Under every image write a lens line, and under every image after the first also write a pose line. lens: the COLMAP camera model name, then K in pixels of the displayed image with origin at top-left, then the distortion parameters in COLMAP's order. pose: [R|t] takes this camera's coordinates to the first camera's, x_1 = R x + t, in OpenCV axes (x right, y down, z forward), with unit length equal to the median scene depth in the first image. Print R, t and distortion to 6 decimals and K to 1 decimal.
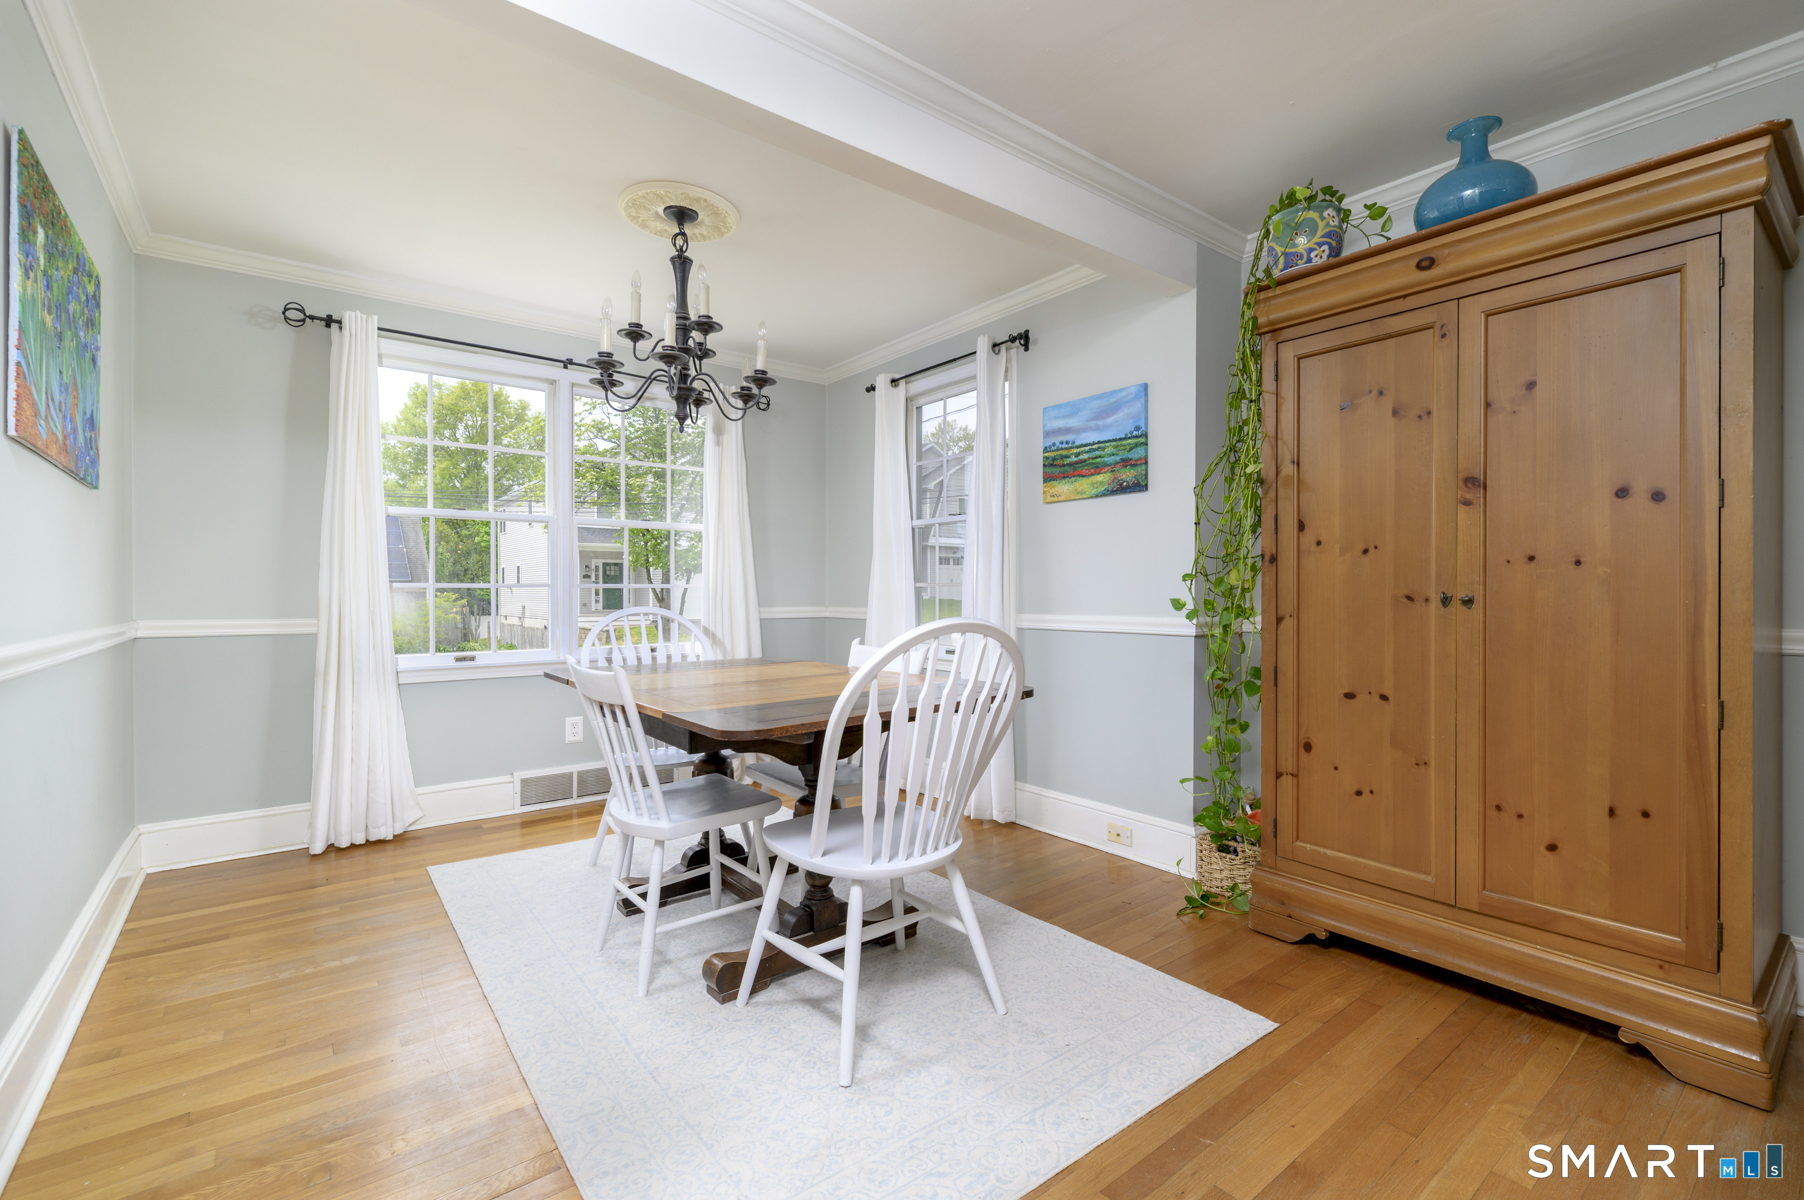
lens RADIAL K [[799.8, 0, 902.8], [0, 799.8, 594.3], [0, 0, 1]] dist [-0.002961, -0.000344]
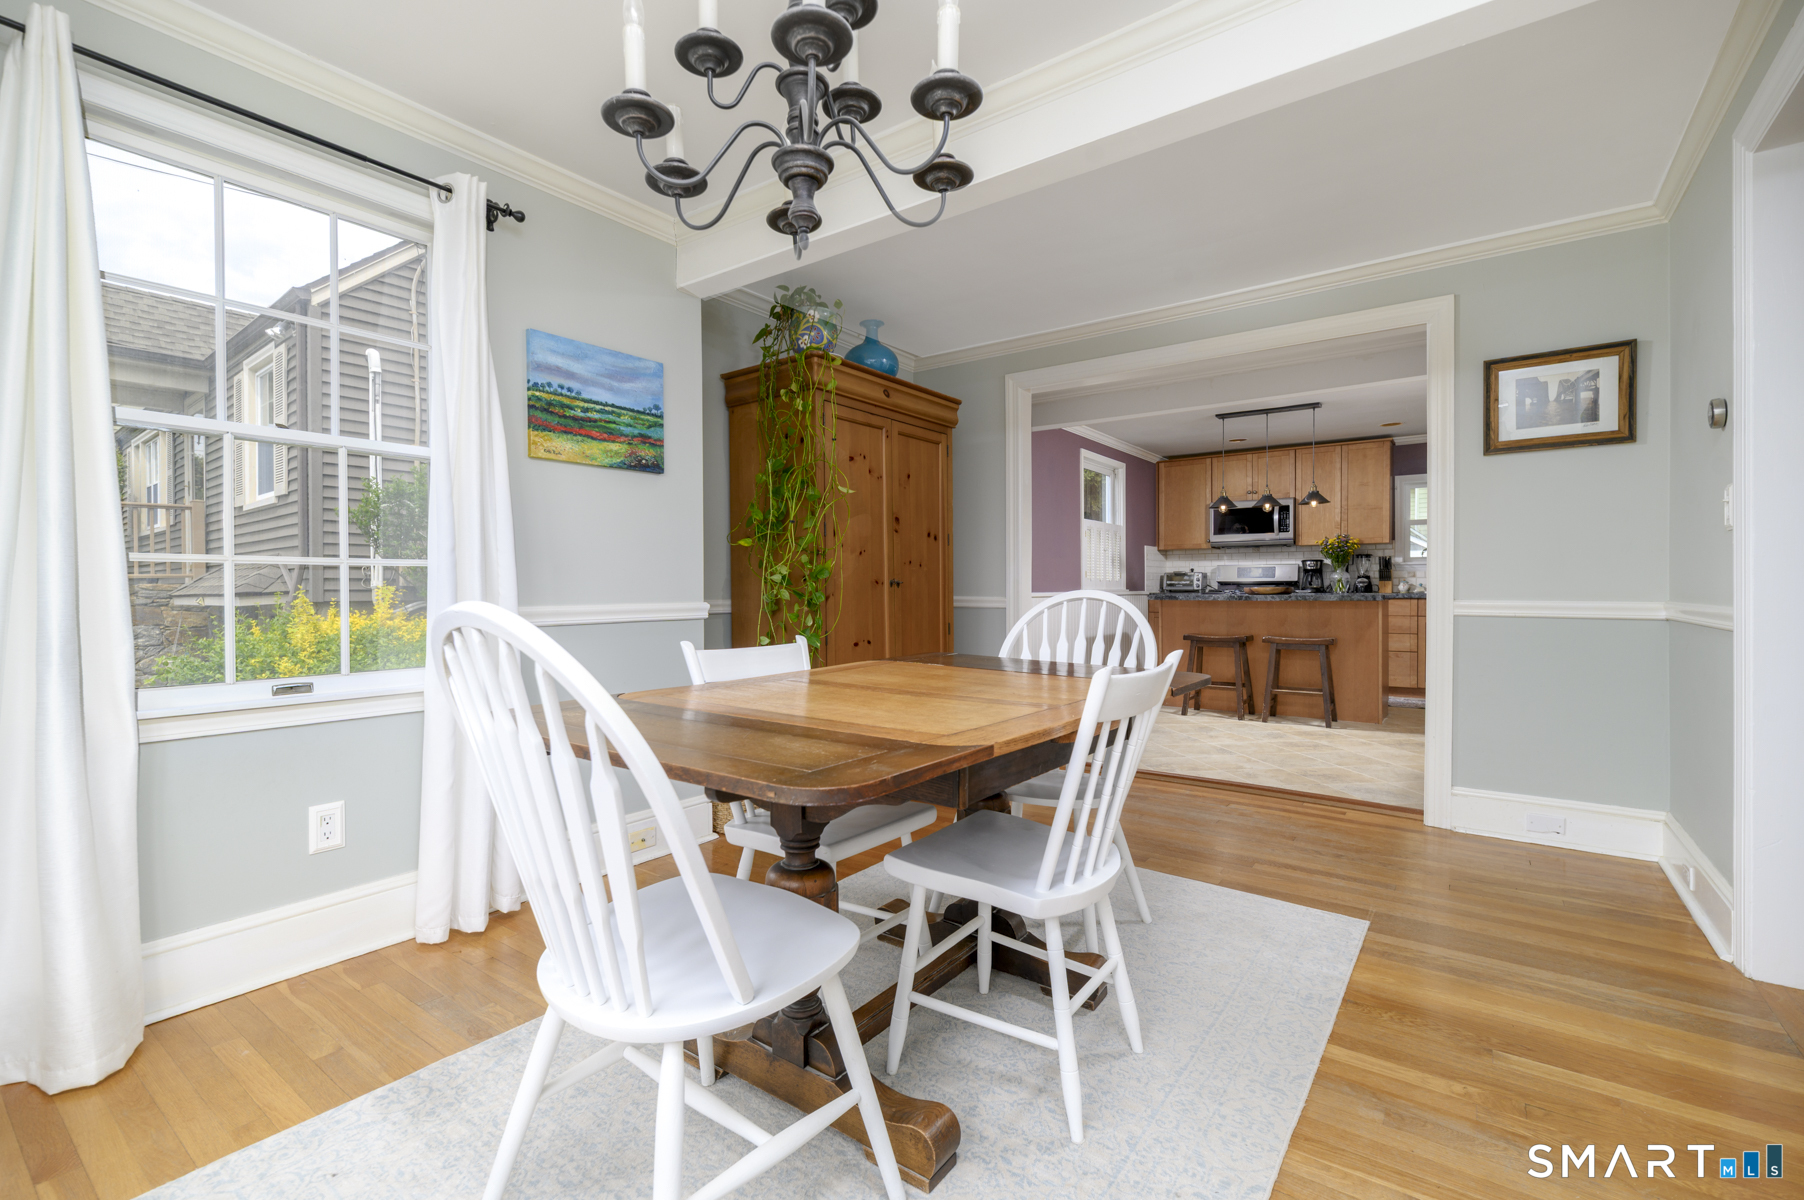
lens RADIAL K [[799.8, 0, 901.7], [0, 799.8, 594.6], [0, 0, 1]] dist [-0.002961, -0.000344]
pose [[-0.266530, -0.008532, 0.963789, -0.688290], [0.004583, 0.999938, 0.010119, 0.009391], [-0.963816, 0.007114, -0.266475, 0.934952]]
